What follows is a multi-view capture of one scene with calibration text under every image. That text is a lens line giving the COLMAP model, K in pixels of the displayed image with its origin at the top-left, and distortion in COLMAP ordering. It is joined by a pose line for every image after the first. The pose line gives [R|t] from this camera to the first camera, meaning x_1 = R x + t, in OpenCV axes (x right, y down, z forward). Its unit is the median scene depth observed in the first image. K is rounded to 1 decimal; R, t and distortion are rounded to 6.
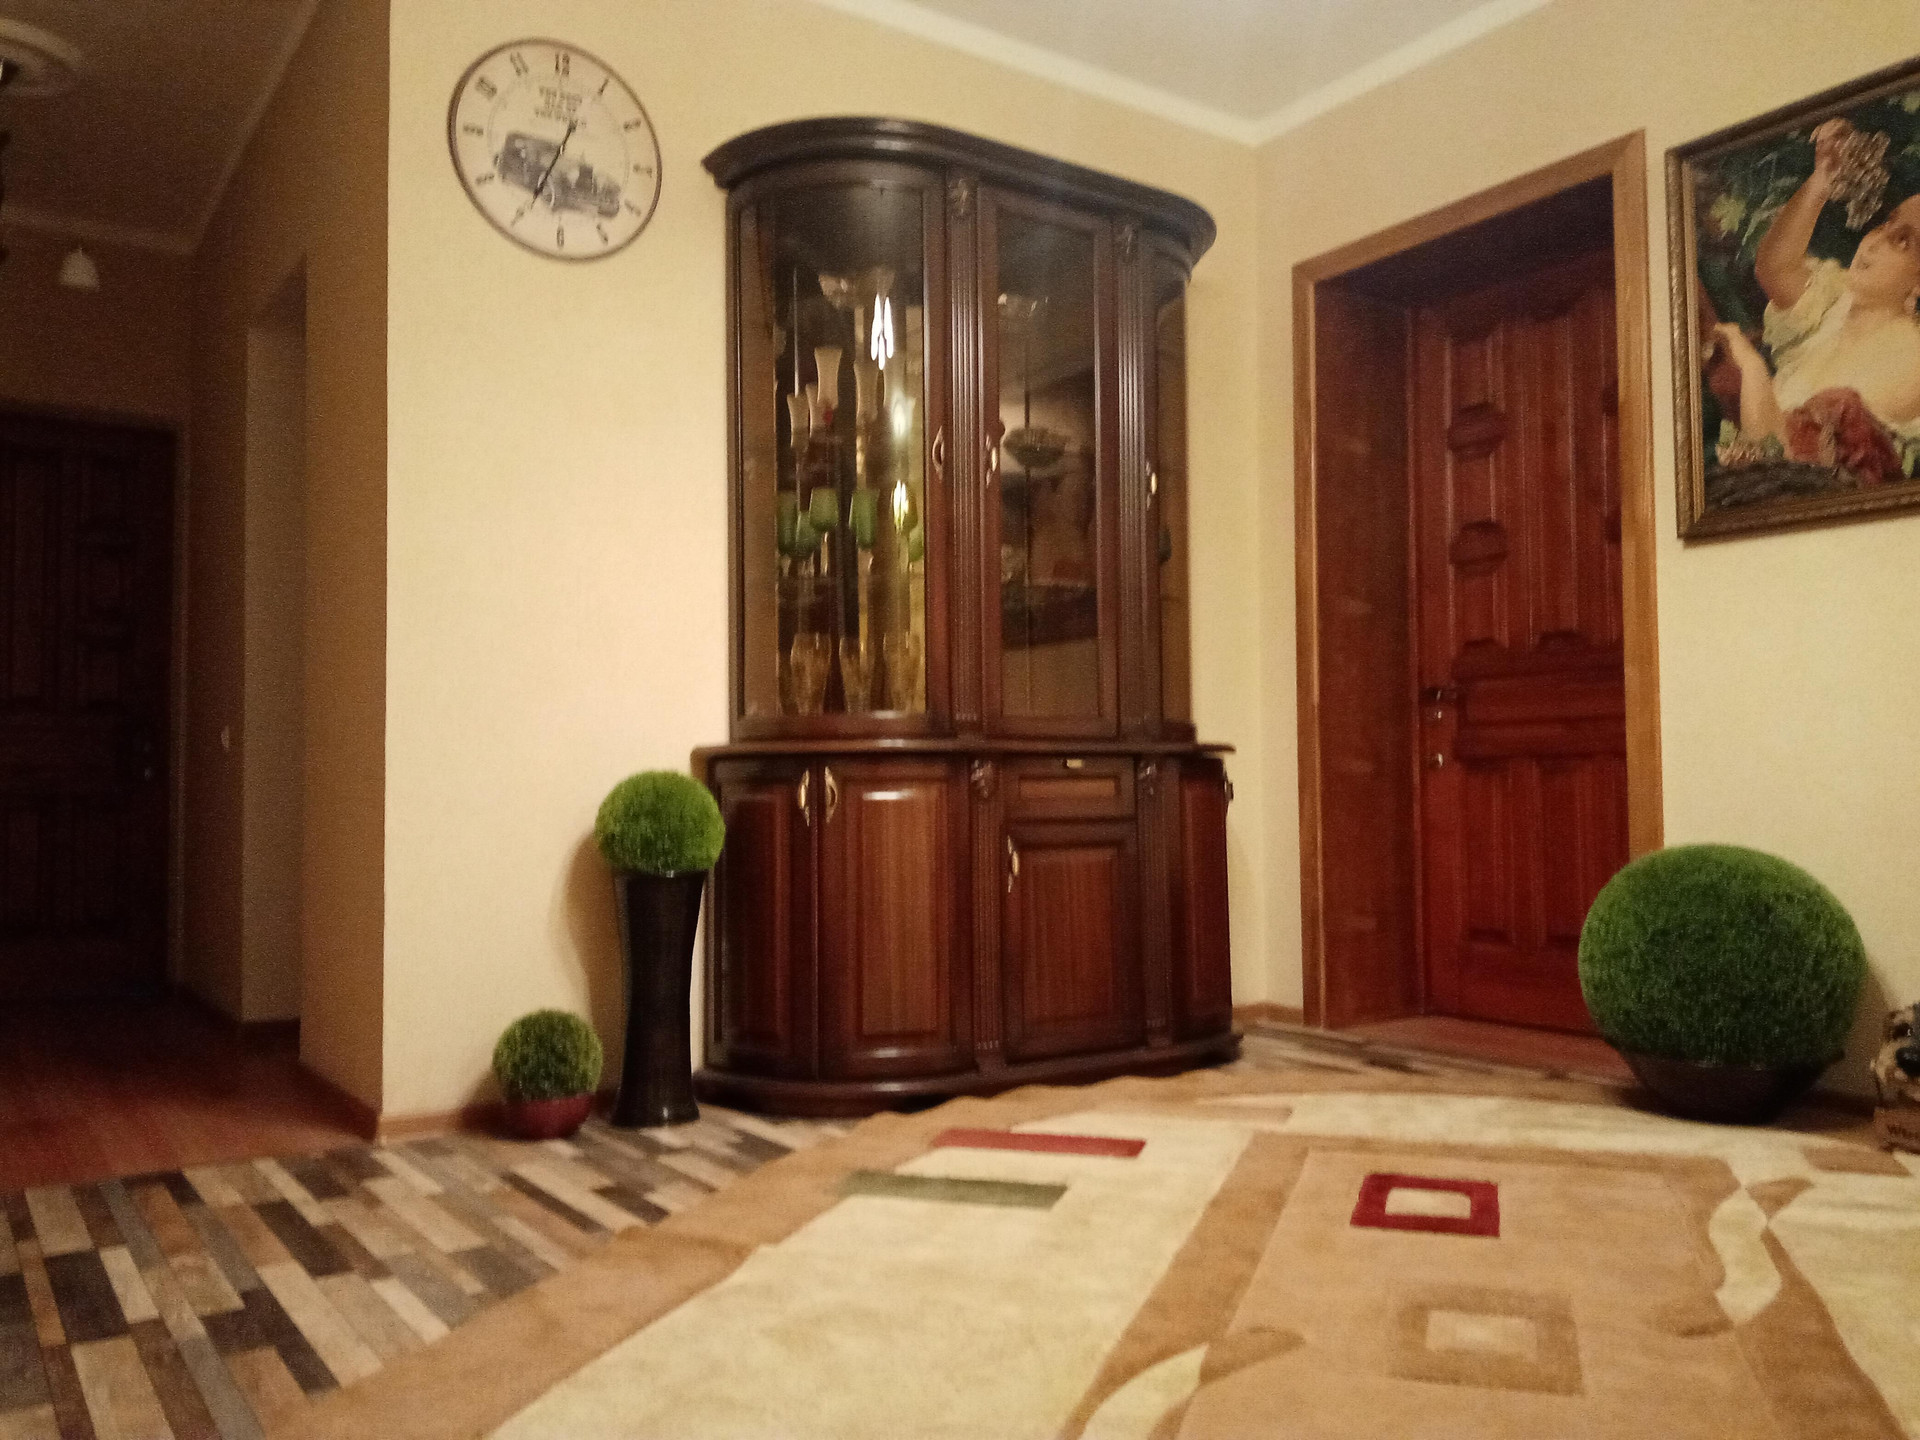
lens RADIAL K [[1498.7, 0, 960.0], [0, 1498.7, 720.0], [0, 0, 1]] dist [0.031676, -0.049638]
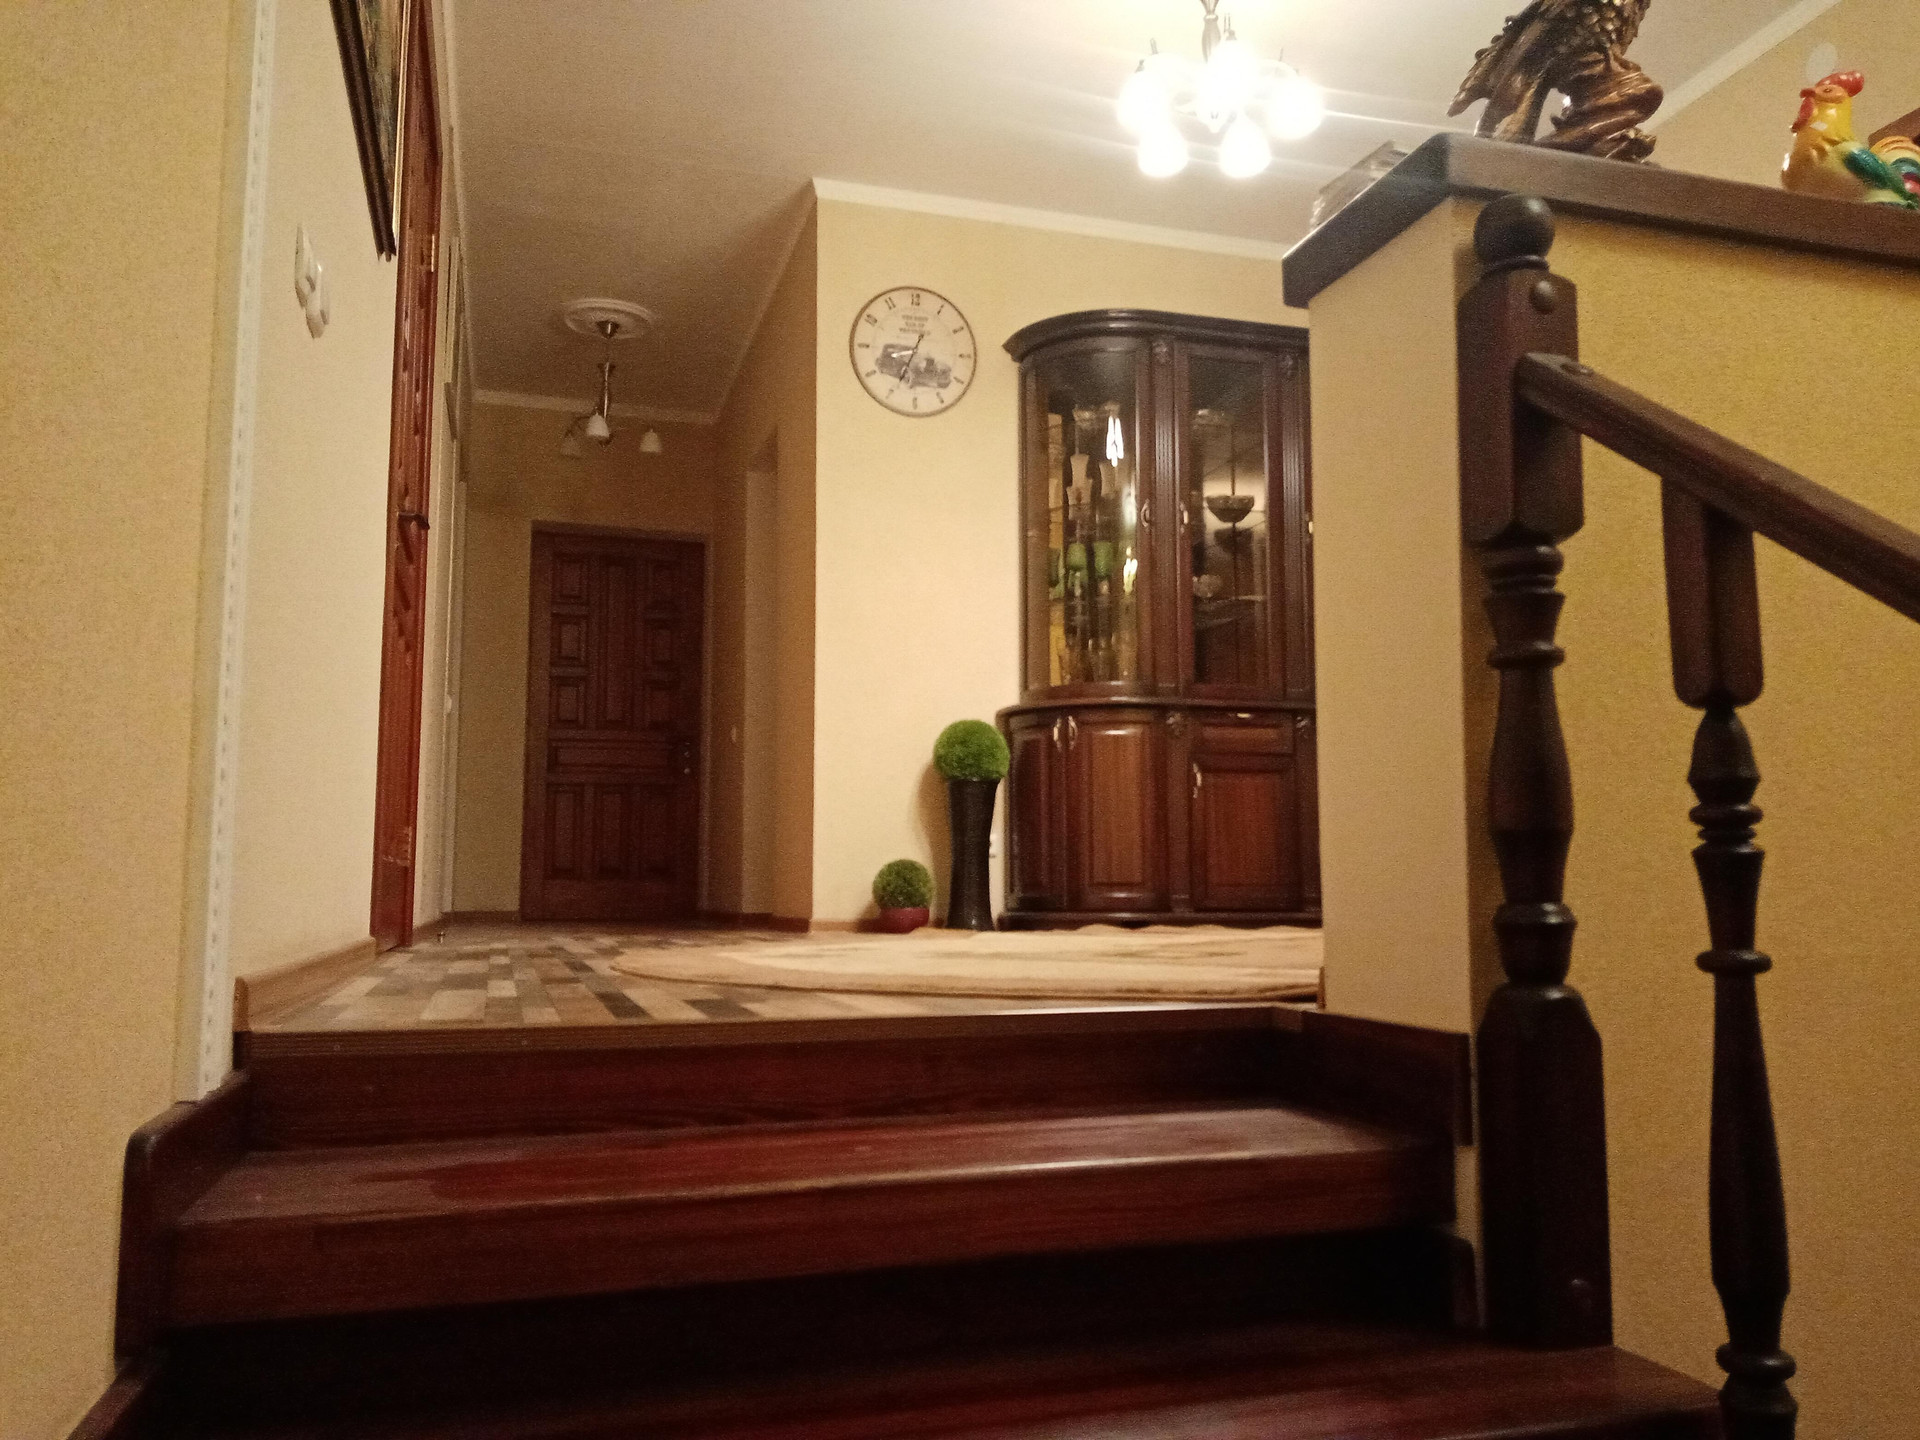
lens RADIAL K [[1541.3, 0, 960.0], [0, 1541.3, 720.0], [0, 0, 1]] dist [0.132730, -0.263863]
pose [[0.950876, -0.027141, -0.308381, 0.292526], [0.006221, 0.997623, -0.068621, 0.142061], [0.309510, 0.063332, 0.948785, -0.570027]]
